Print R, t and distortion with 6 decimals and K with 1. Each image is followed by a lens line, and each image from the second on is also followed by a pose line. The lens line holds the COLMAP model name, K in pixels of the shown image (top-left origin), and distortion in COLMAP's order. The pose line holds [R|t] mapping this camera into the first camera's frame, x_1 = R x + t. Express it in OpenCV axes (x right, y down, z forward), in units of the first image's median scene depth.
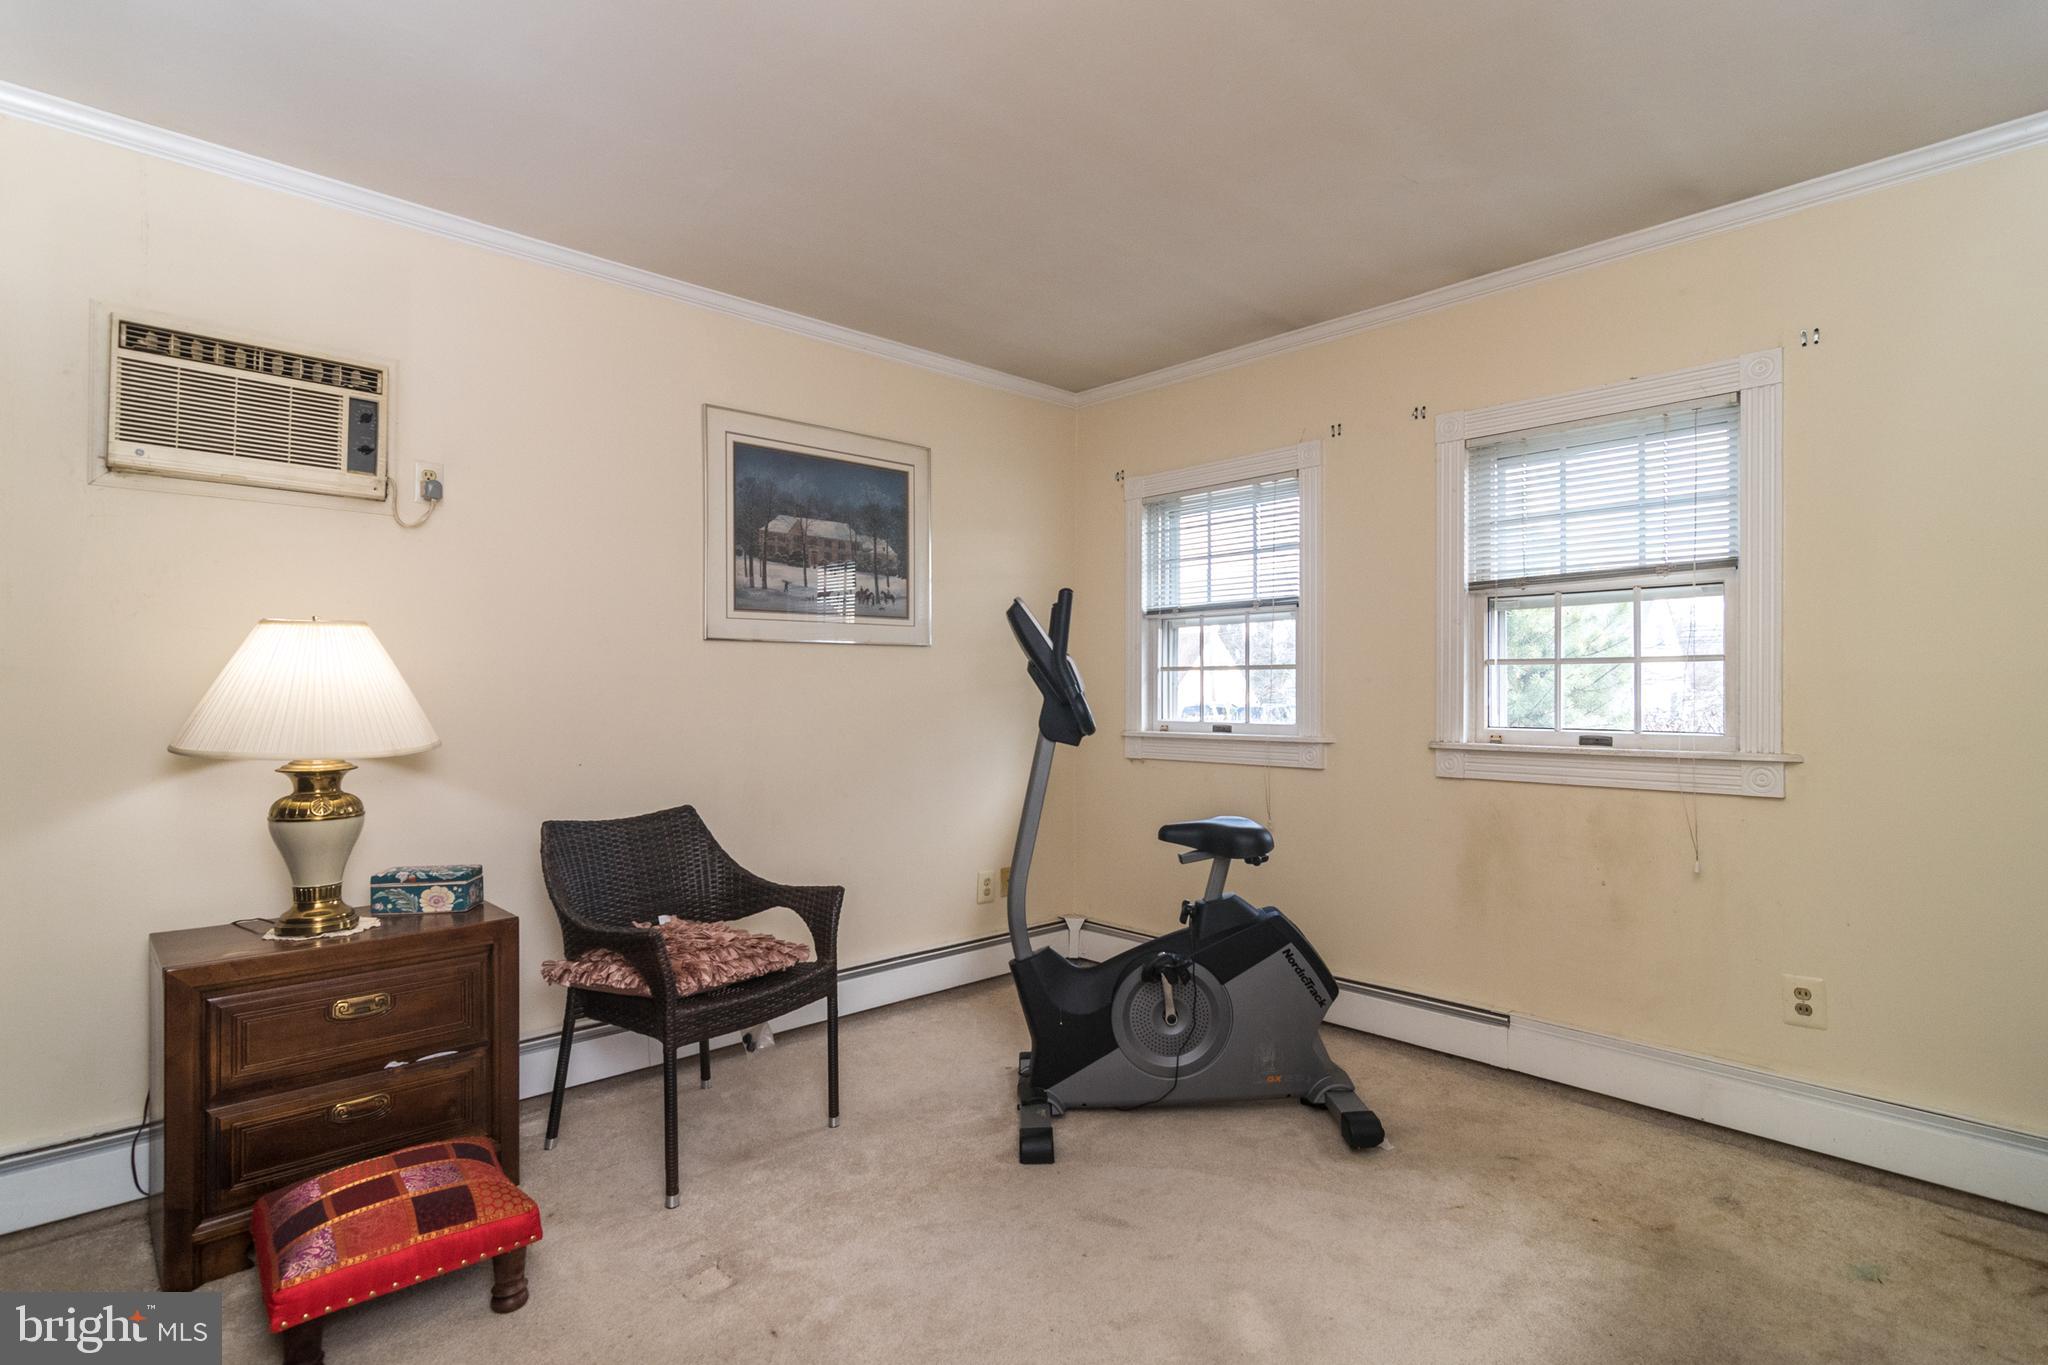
lens RADIAL K [[979.4, 0, 1040.6], [0, 979.4, 704.7], [0, 0, 1]] dist [-0.001521, 0.000305]
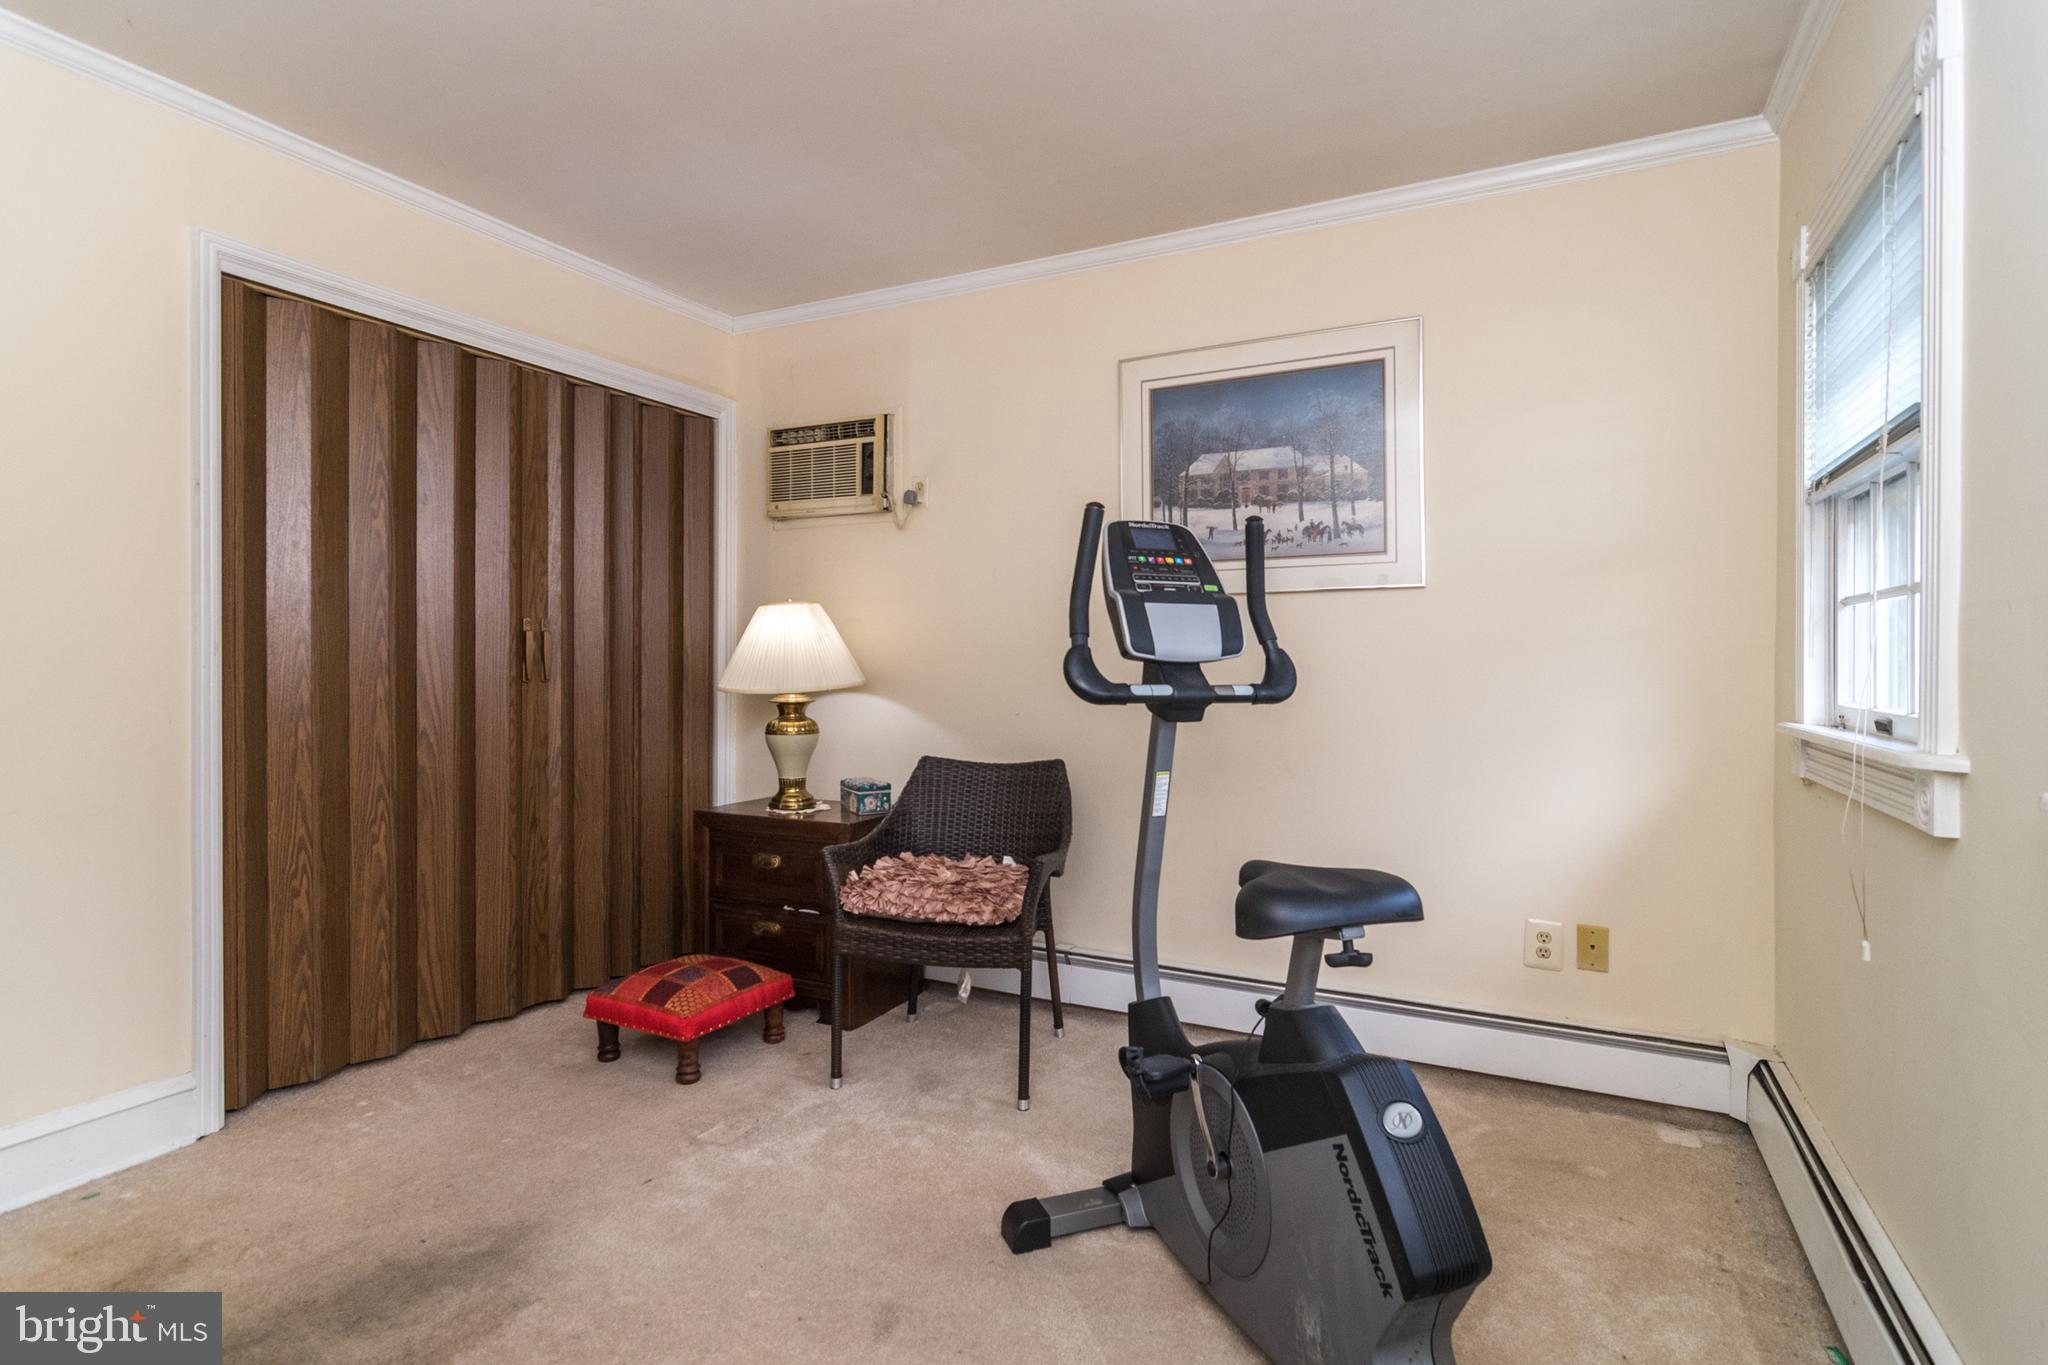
lens RADIAL K [[1003.0, 0, 1054.5], [0, 1003.0, 682.3], [0, 0, 1]] dist [0.008239, 0.000262]
pose [[0.347664, 0.020617, -0.937392, 0.668107], [-0.018071, 0.999720, 0.015286, 0.005280], [0.937445, 0.011626, 0.347939, 0.661554]]
